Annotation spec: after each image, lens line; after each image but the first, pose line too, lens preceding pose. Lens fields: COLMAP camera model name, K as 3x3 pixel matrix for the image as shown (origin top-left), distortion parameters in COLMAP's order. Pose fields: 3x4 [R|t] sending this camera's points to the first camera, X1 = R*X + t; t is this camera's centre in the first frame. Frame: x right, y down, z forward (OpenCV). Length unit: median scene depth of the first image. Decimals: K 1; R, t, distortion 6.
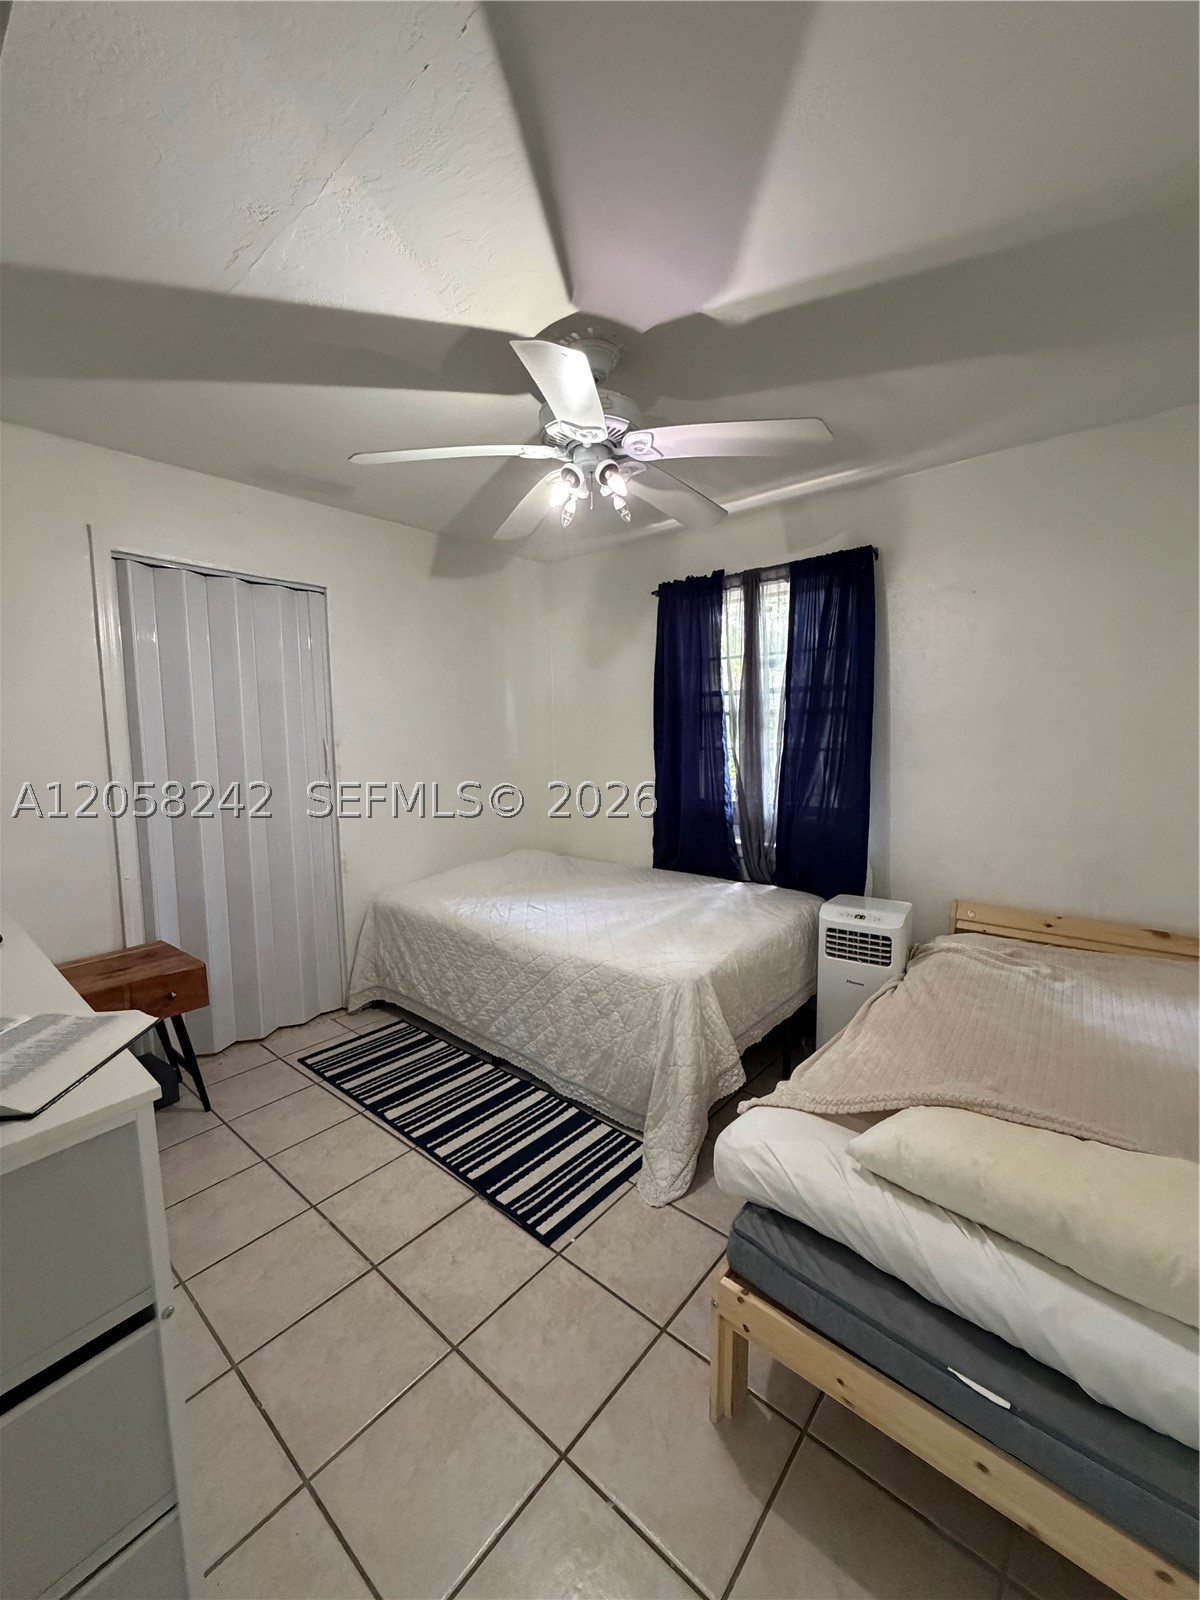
lens RADIAL K [[639.0, 0, 597.2], [0, 639.0, 798.8], [0, 0, 1]] dist [-0.001852, 0.000820]
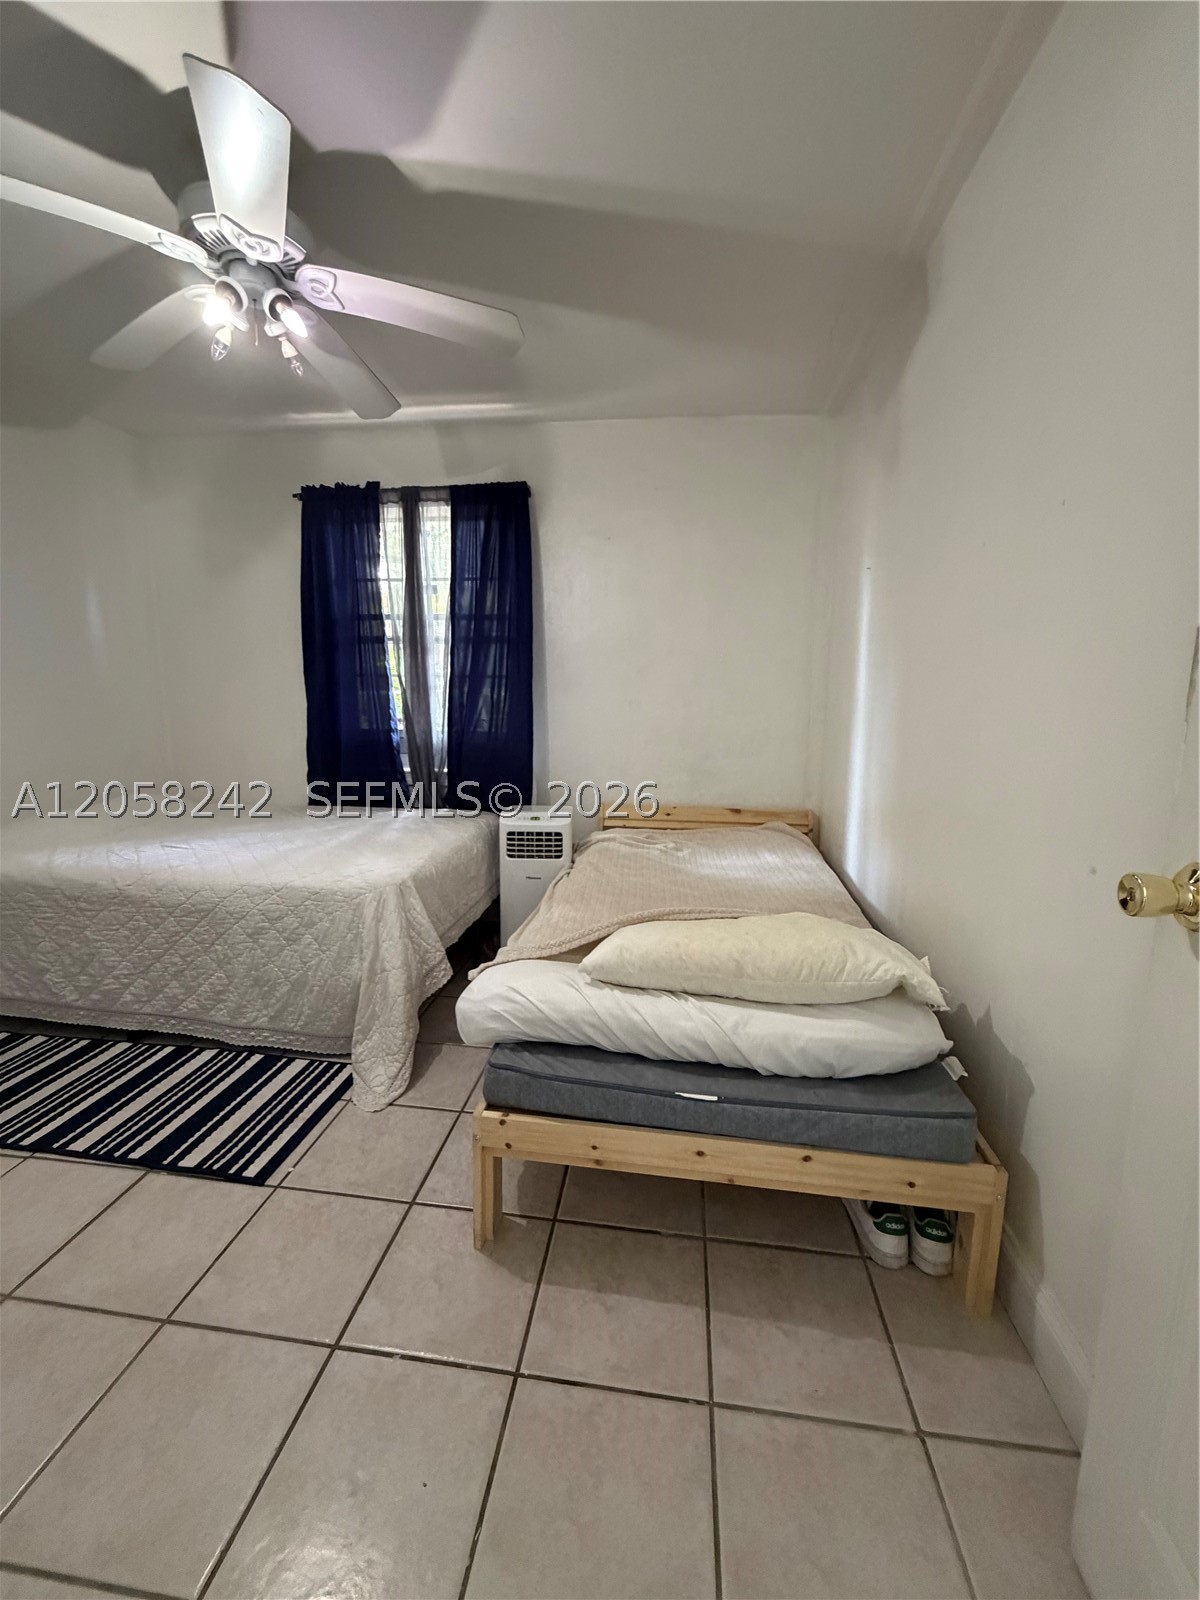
lens RADIAL K [[639.0, 0, 598.6], [0, 639.0, 802.0], [0, 0, 1]] dist [-0.001852, 0.000820]
pose [[0.836067, -0.057182, 0.545639, -0.110914], [0.029907, 0.997825, 0.058745, 0.103635], [-0.547811, -0.032796, 0.835959, 0.014358]]
